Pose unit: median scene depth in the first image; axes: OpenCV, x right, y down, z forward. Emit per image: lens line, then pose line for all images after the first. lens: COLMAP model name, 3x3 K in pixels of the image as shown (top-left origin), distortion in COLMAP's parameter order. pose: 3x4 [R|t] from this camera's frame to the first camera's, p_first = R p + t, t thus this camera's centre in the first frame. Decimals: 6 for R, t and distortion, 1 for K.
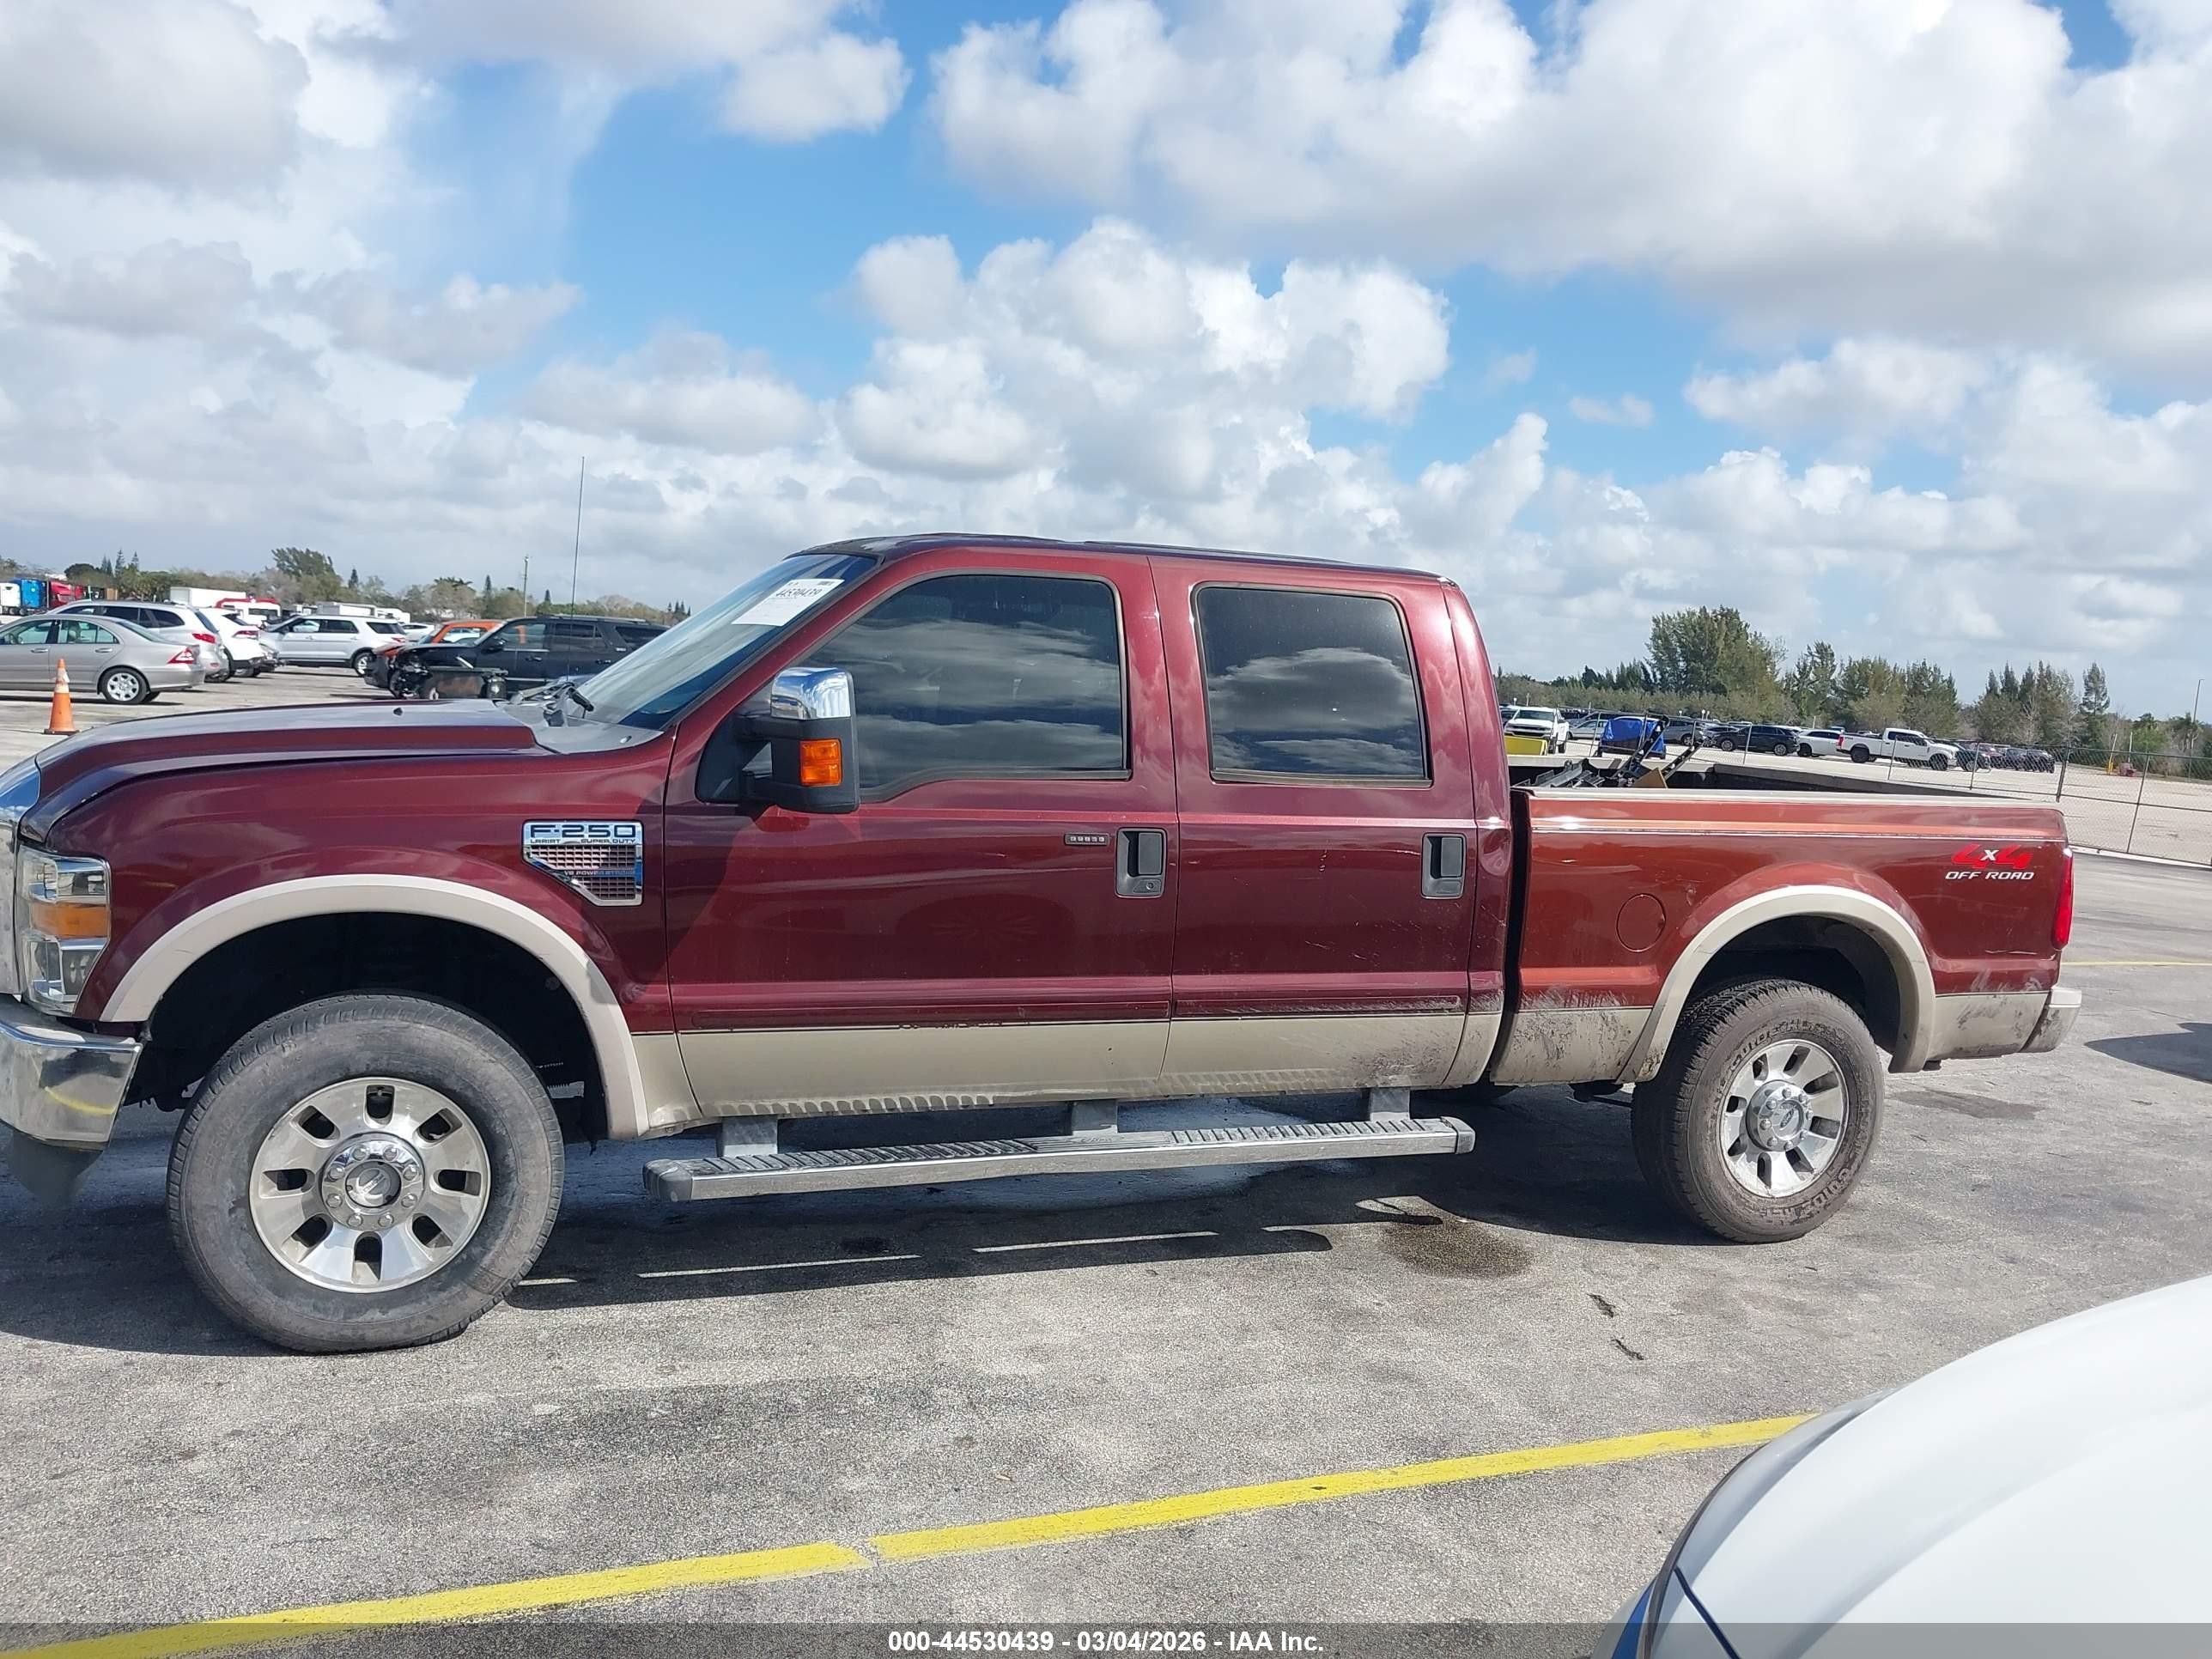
lens RADIAL K [[1784.2, 0, 1106.0], [0, 1784.2, 829.5], [0, 0, 1]] dist [-0.010195, 0.007269]
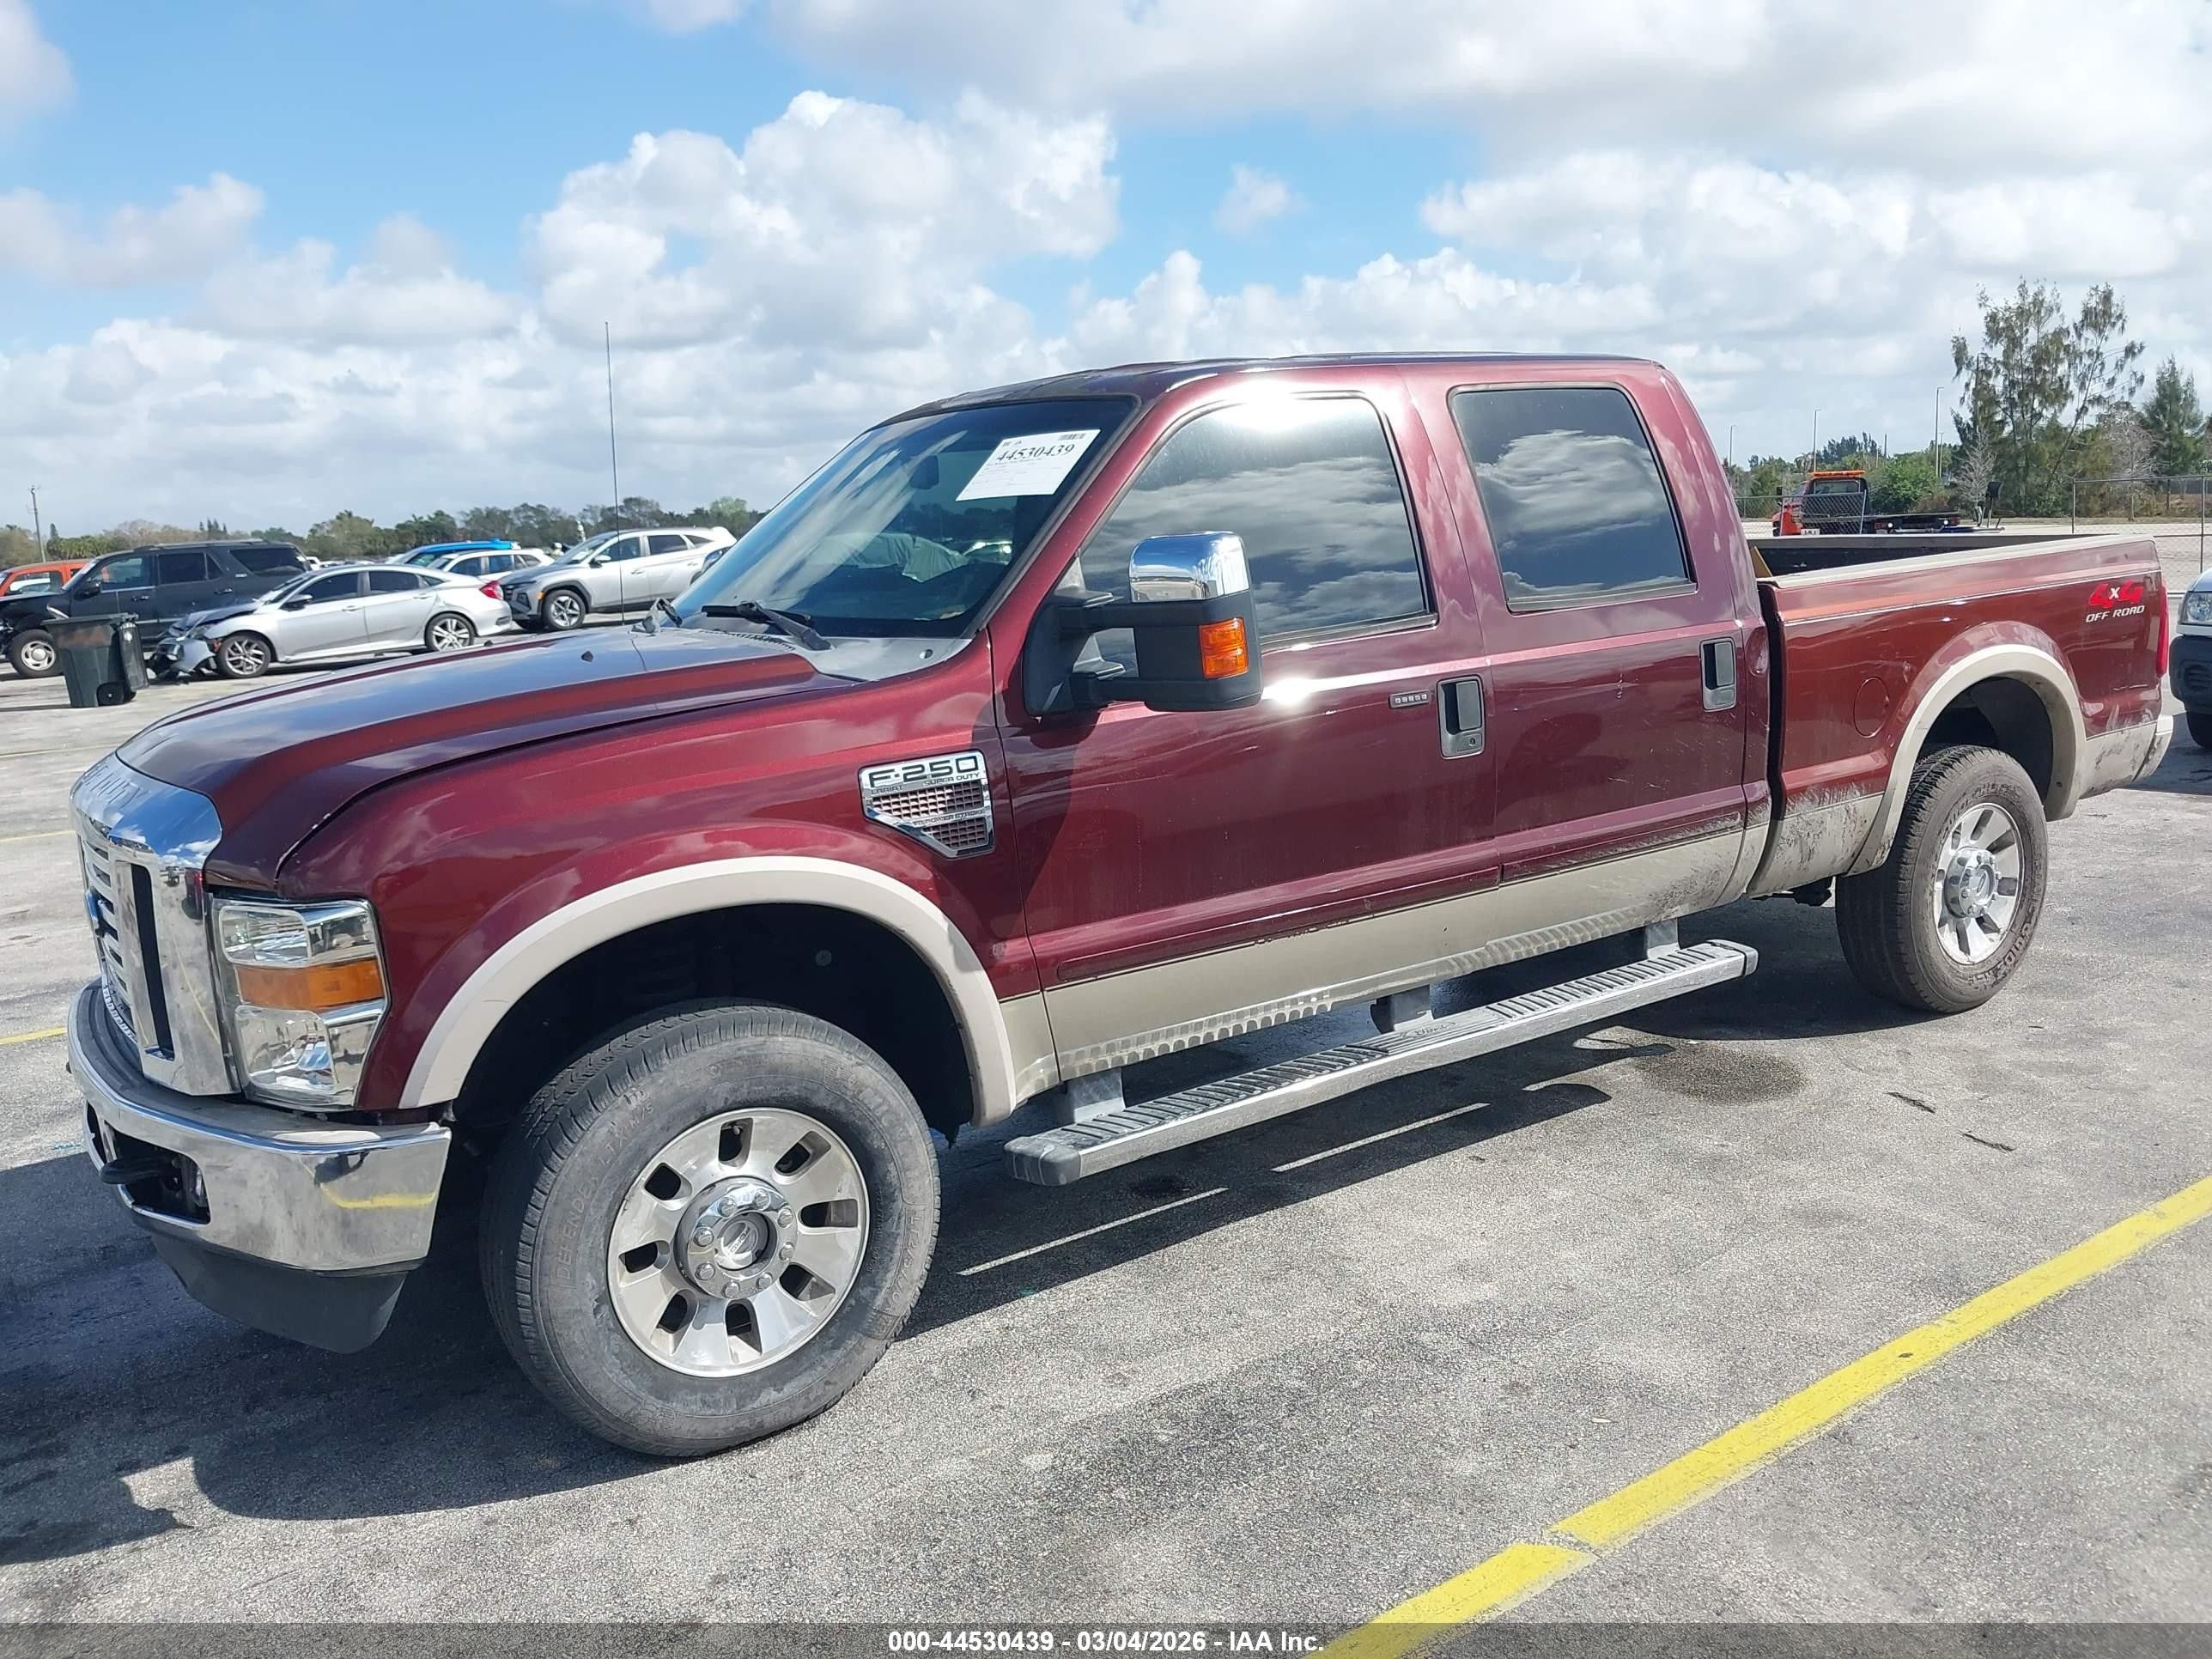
lens RADIAL K [[1798.6, 0, 1106.0], [0, 1798.6, 829.5], [0, 0, 1]] dist [0.008577, -0.035216]
pose [[0.966892, -0.153241, 0.204052, -0.383367], [0.135379, 0.985848, 0.098872, -0.042782], [-0.216316, -0.067974, 0.973954, 0.177983]]
